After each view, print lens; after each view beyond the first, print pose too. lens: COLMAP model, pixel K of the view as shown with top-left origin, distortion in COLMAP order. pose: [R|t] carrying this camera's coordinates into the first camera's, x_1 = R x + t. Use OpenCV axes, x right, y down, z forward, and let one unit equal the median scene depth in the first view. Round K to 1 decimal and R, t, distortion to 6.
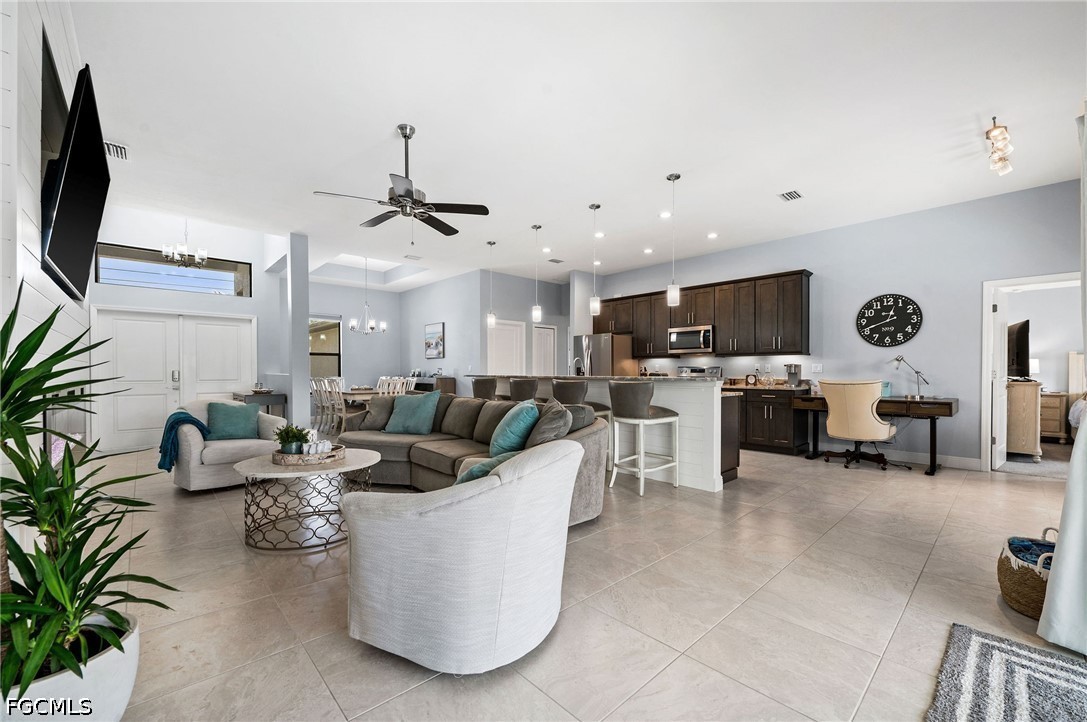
lens RADIAL K [[434.3, 0, 544.8], [0, 434.3, 376.7], [0, 0, 1]] dist [-0.006993, 0.000071]
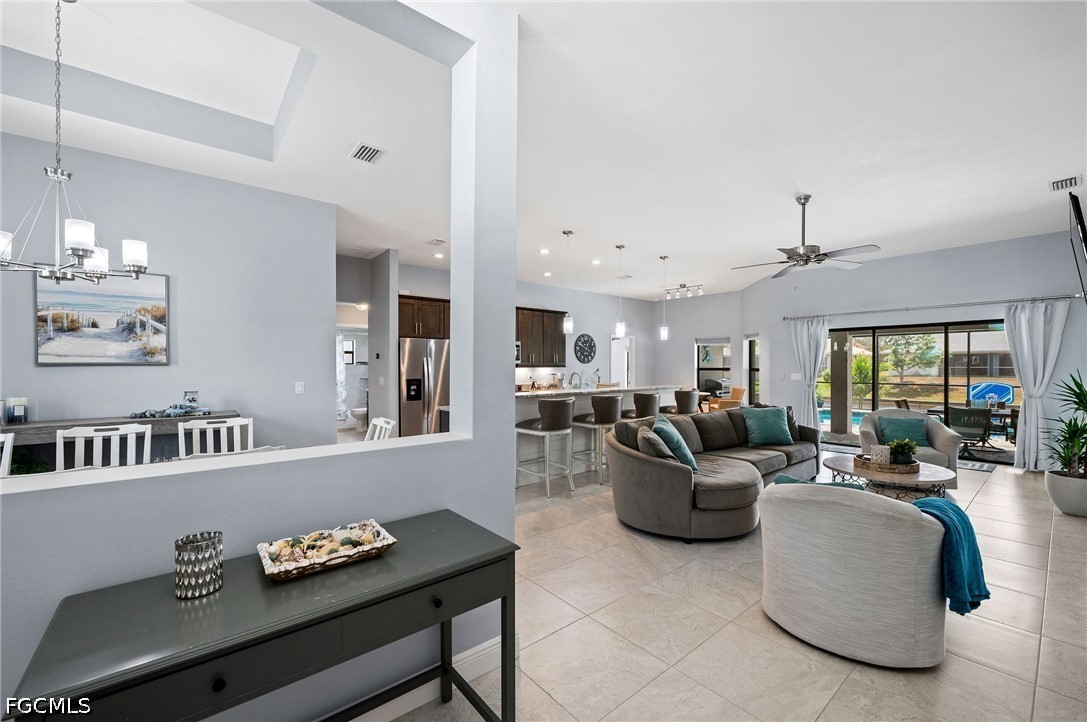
lens RADIAL K [[434.3, 0, 548.4], [0, 434.3, 366.7], [0, 0, 1]] dist [-0.006993, 0.000071]
pose [[0.046050, 0.000569, 0.998939, -0.897760], [0.023022, 0.999734, -0.001631, -0.049448], [-0.998674, 0.023073, 0.046025, 0.949927]]
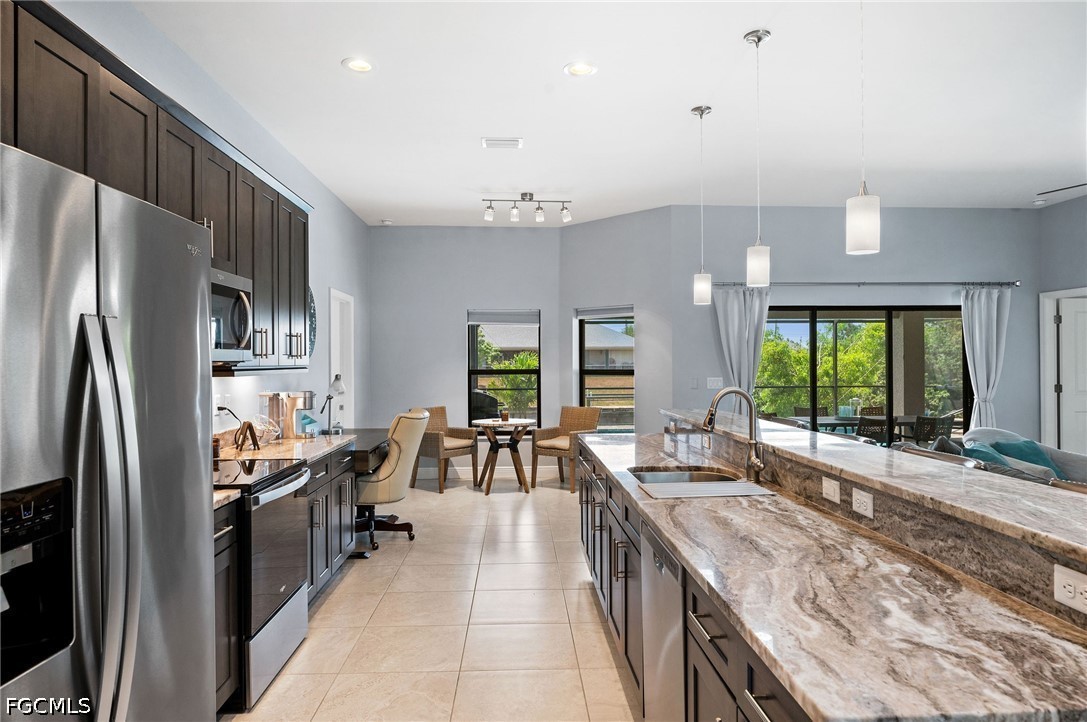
lens RADIAL K [[672.6, 0, 548.8], [0, 672.6, 358.4], [0, 0, 1]] dist [-0.003616, 0.000617]
pose [[-0.770387, 0.012413, 0.637455, -0.119569], [0.023368, 0.999688, 0.008775, -0.066130], [-0.637148, 0.021657, -0.770437, 1.364980]]
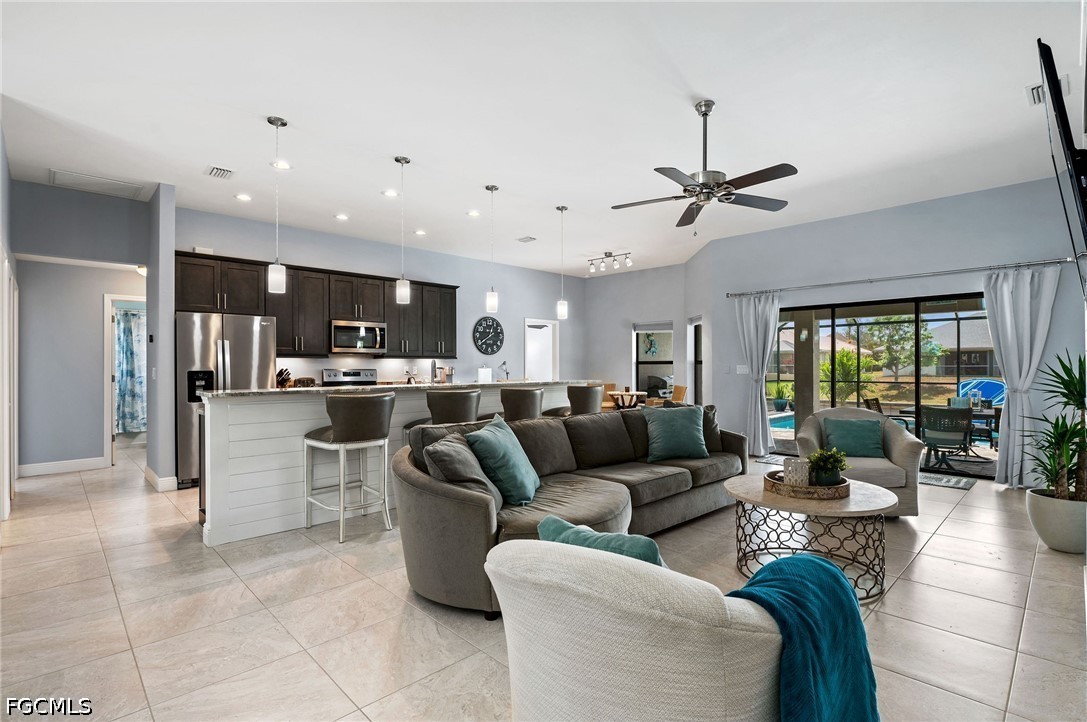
lens RADIAL K [[511.3, 0, 547.7], [0, 511.3, 363.3], [0, 0, 1]] dist [-0.004898, -0.001484]
pose [[-0.033417, 0.008434, 0.999406, -0.750665], [0.024011, 0.999683, -0.007633, -0.021727], [-0.999153, 0.023741, -0.033609, 0.770053]]
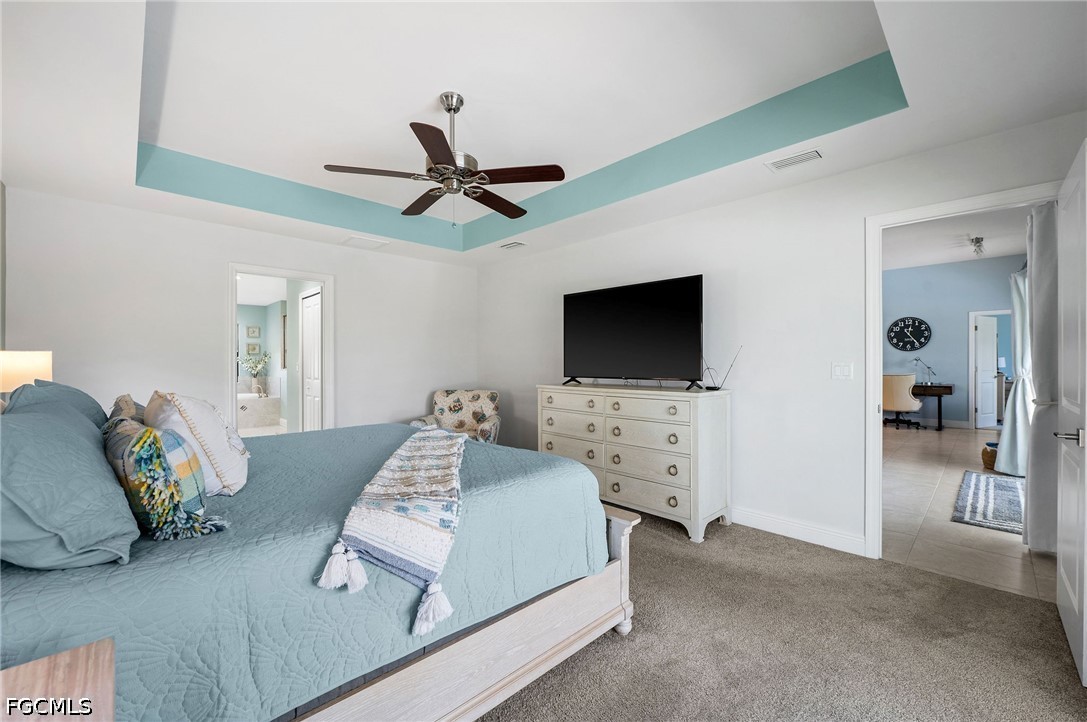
lens RADIAL K [[434.3, 0, 545.3], [0, 434.3, 363.4], [0, 0, 1]] dist [-0.006993, 0.000071]
pose [[0.999612, -0.005535, 0.027291, -0.487718], [0.005776, 0.999945, -0.008766, -0.016638], [-0.027241, 0.008921, 0.999589, -0.453068]]
